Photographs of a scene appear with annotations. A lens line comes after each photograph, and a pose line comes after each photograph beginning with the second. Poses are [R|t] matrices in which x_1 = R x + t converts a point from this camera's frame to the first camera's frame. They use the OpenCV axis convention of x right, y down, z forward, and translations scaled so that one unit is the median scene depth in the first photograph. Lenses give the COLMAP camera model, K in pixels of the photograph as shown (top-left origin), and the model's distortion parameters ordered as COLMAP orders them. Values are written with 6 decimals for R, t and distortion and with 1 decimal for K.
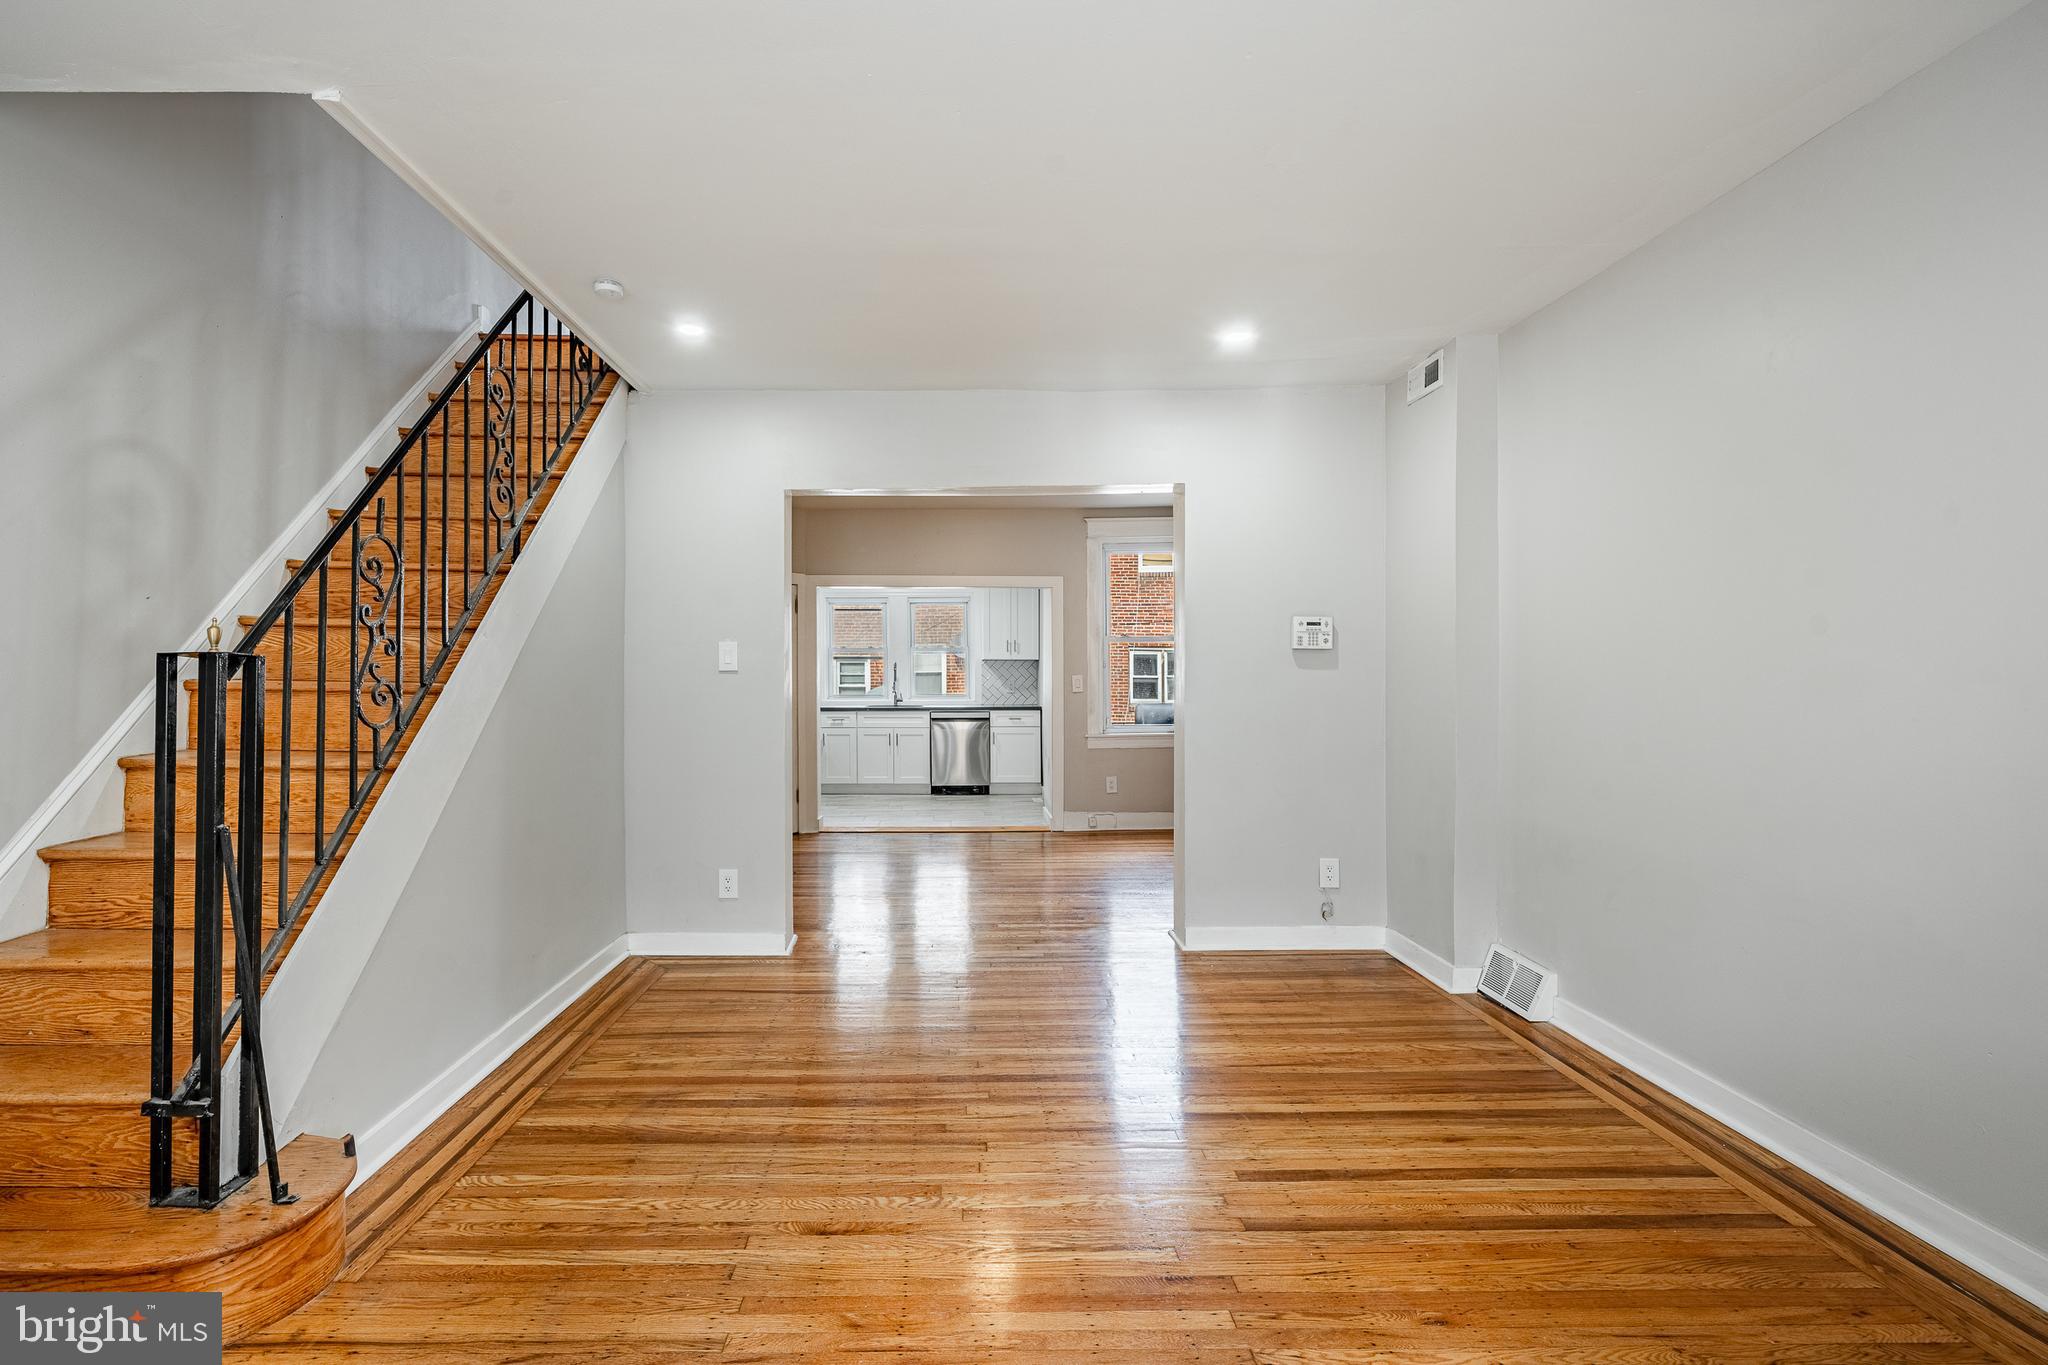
lens RADIAL K [[932.4, 0, 967.5], [0, 932.4, 693.0], [0, 0, 1]] dist [-0.000918, -0.001670]
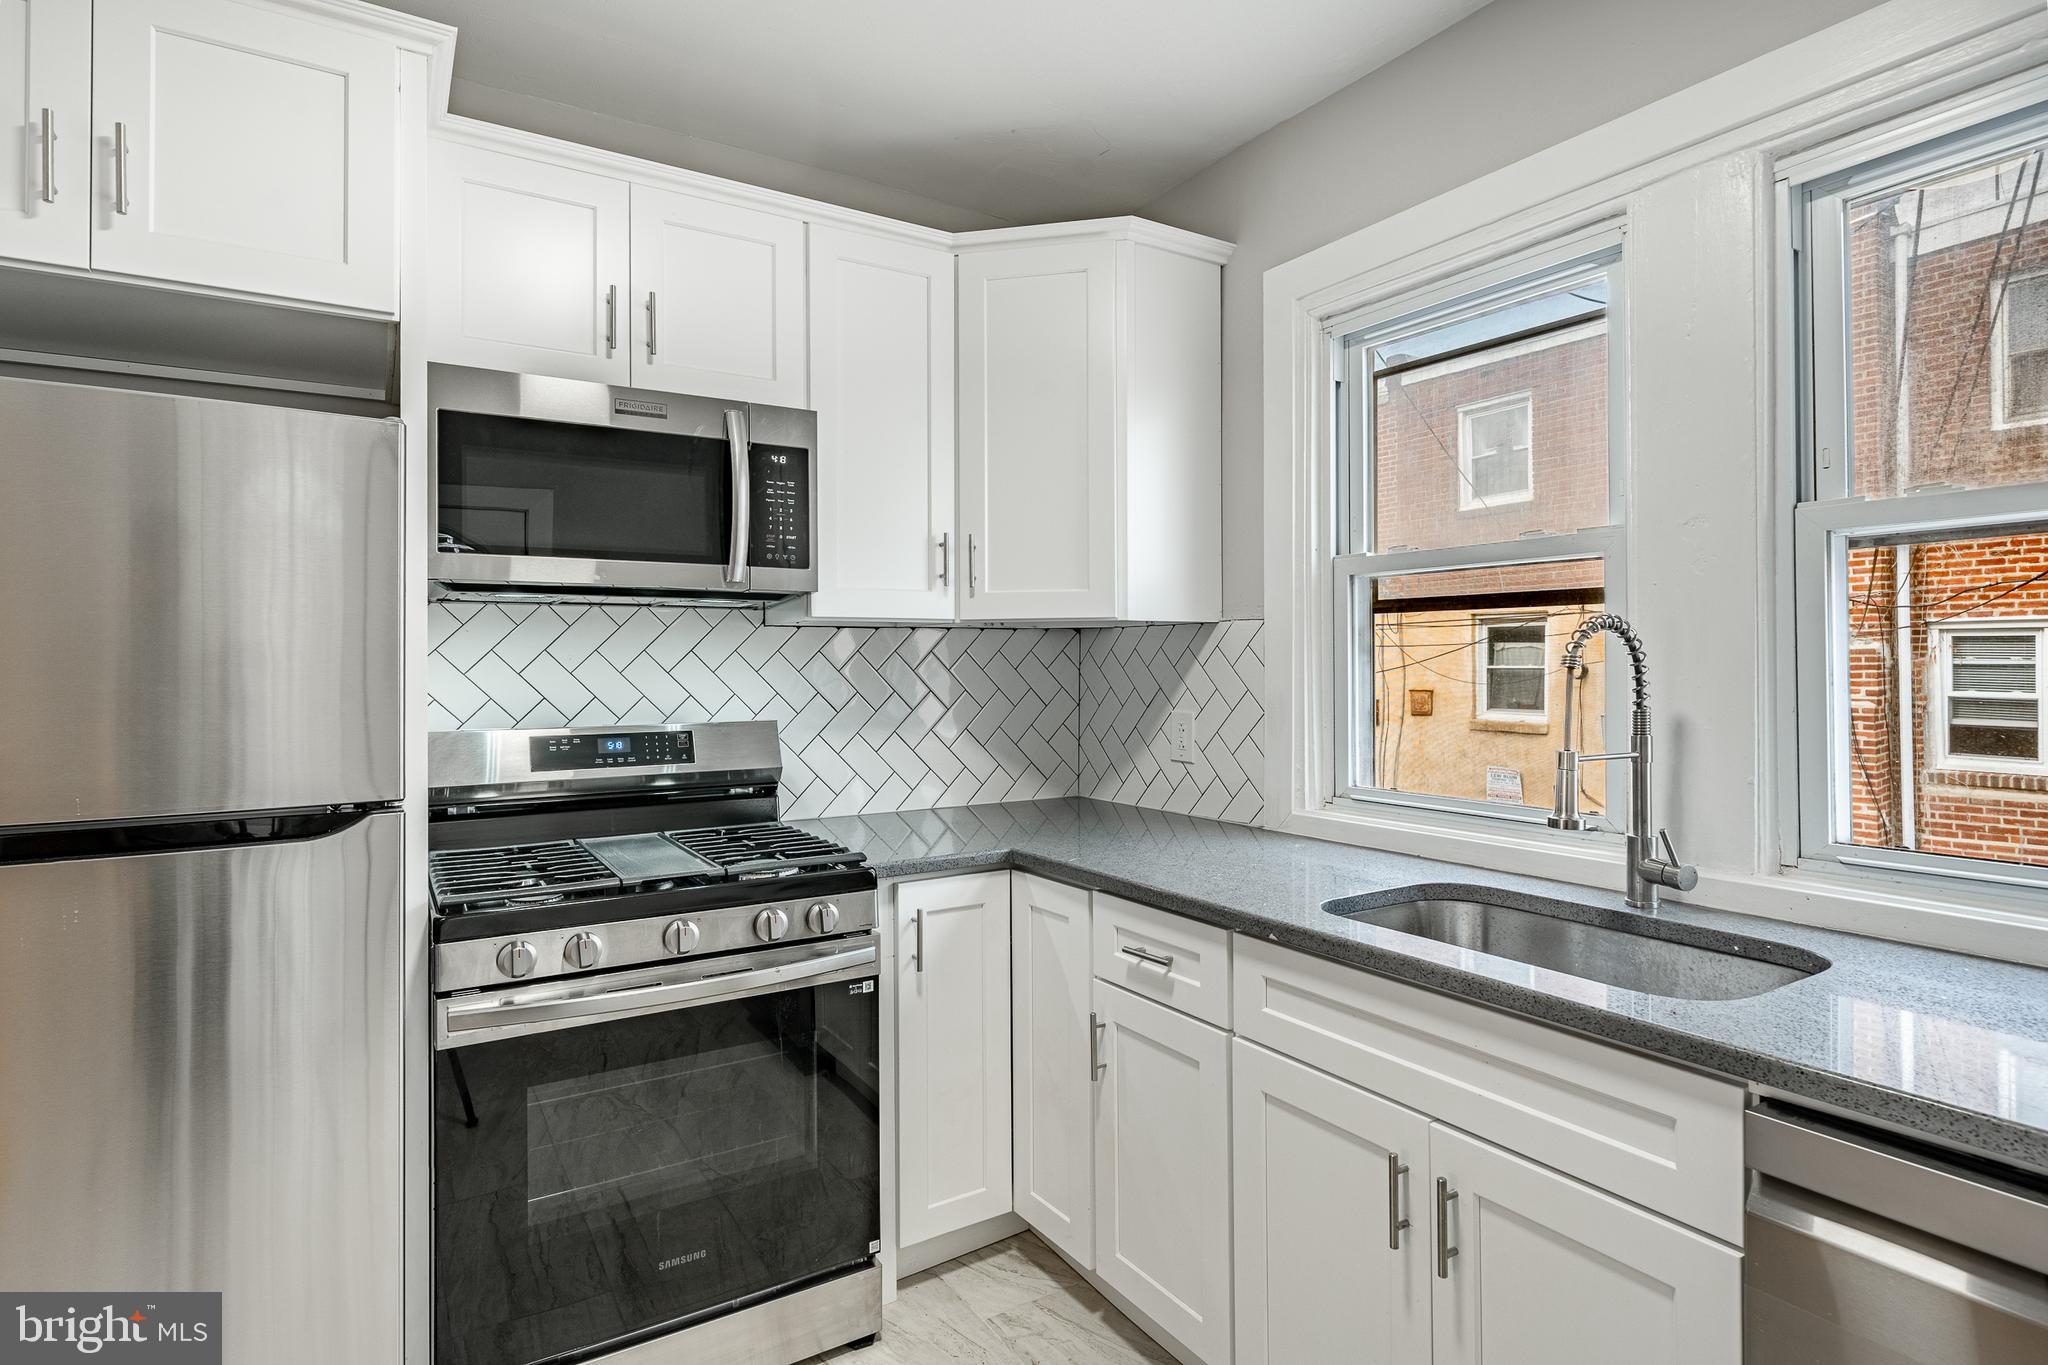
lens RADIAL K [[1045.9, 0, 1027.2], [0, 1045.9, 669.3], [0, 0, 1]] dist [0.000271, -0.000143]
pose [[0.512359, 0.006582, -0.858746, 0.055636], [-0.016094, 0.999869, -0.001939, -0.083399], [0.858620, 0.014814, 0.512398, 3.016660]]
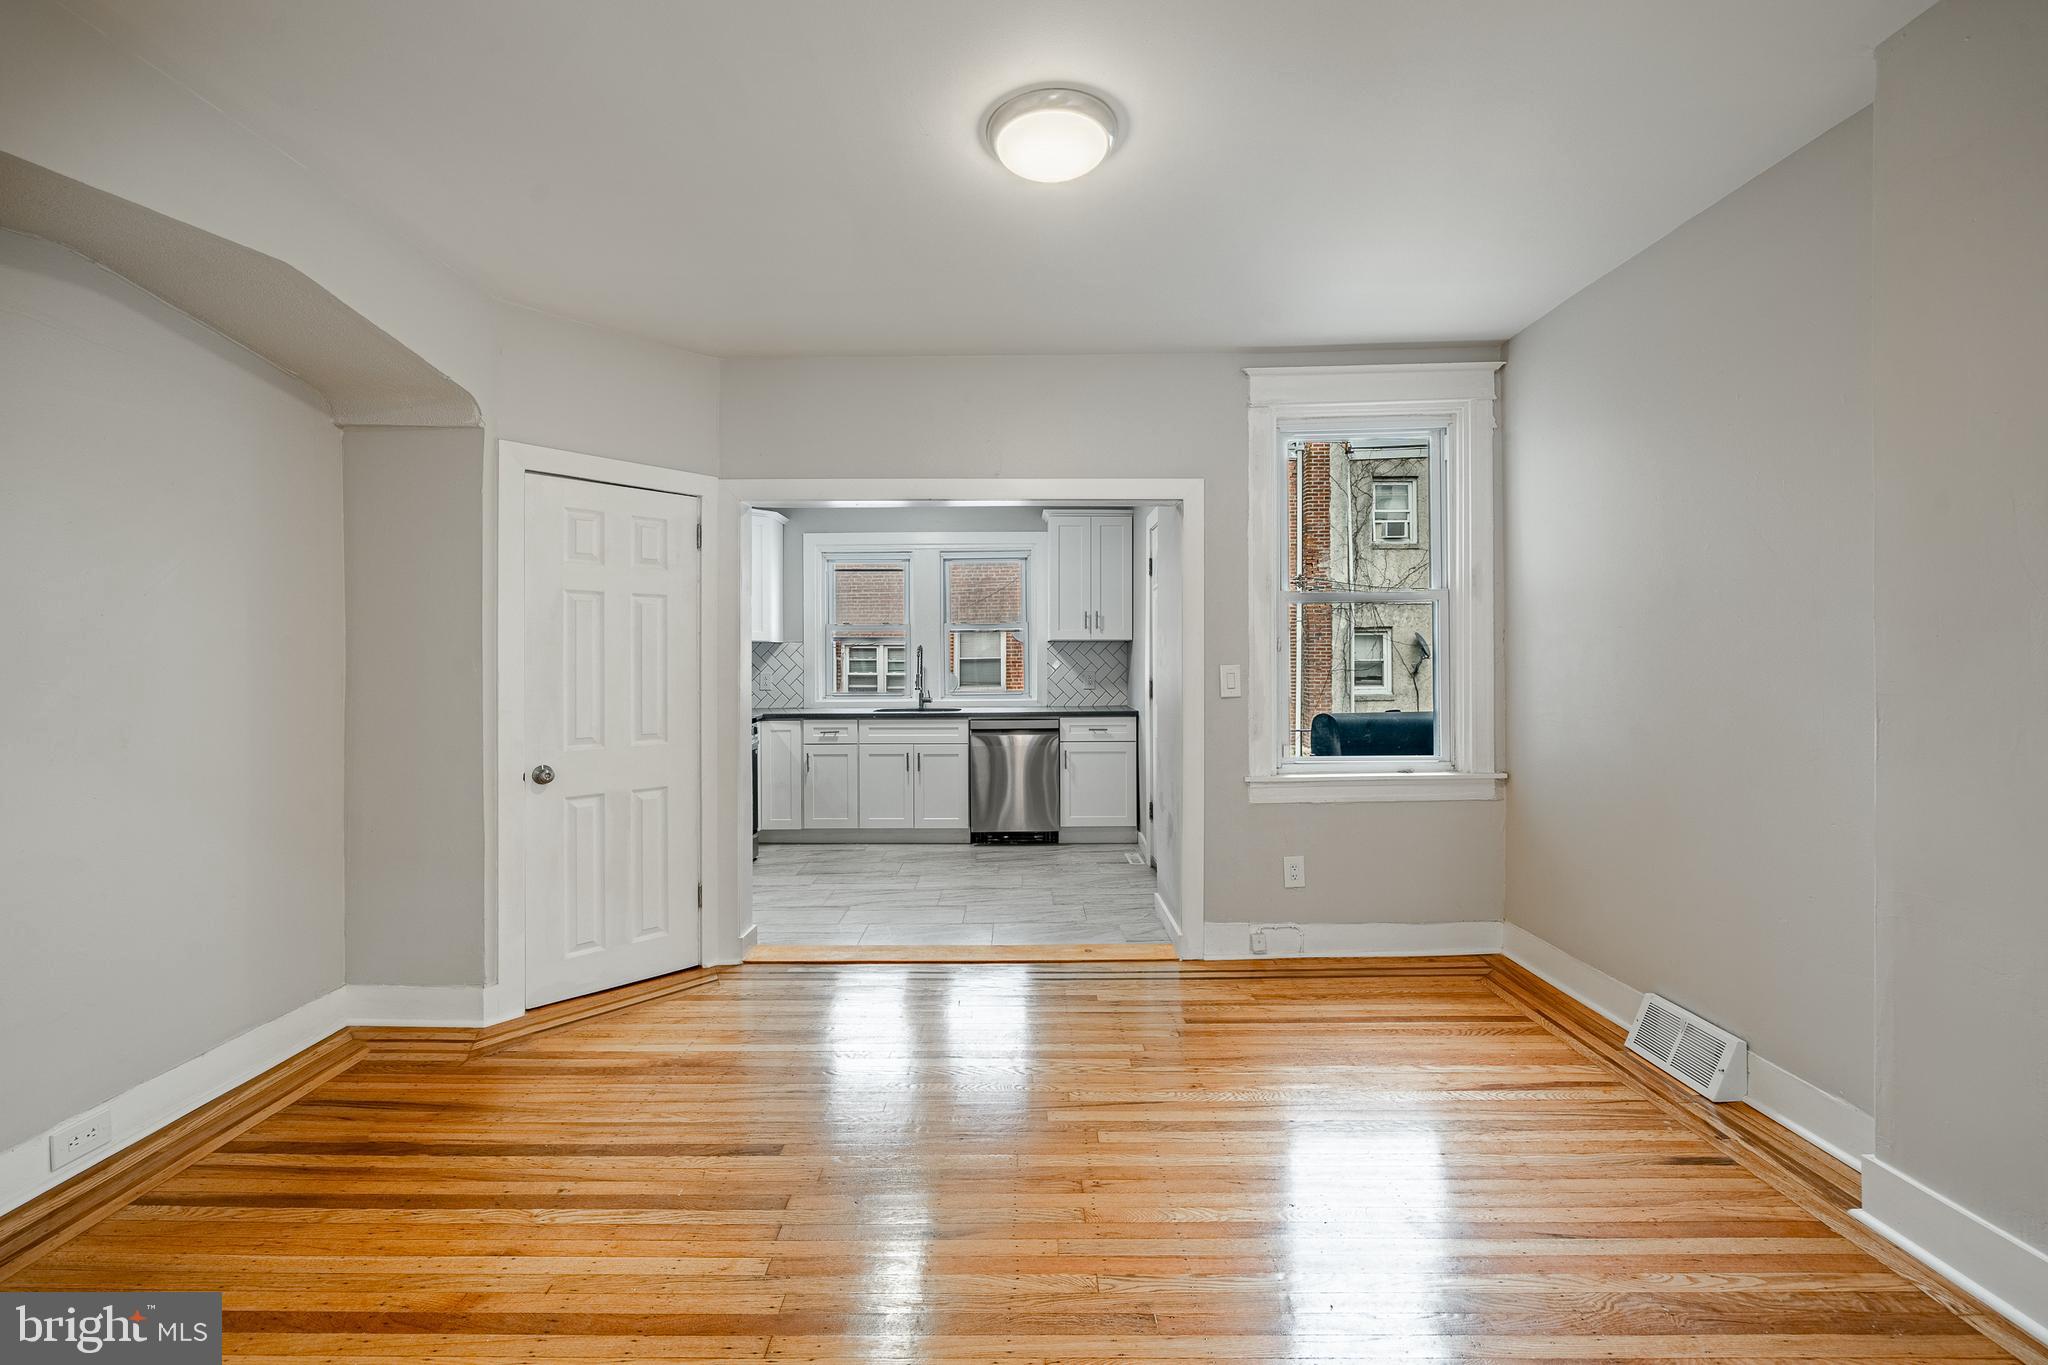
lens RADIAL K [[836.0, 0, 968.8], [0, 836.0, 672.4], [0, 0, 1]] dist [-0.021708, -0.000048]
pose [[0.997096, -0.004200, -0.076033, 0.017006], [0.003838, 0.999981, -0.004913, -0.036658], [0.076052, 0.004607, 0.997093, 1.416440]]
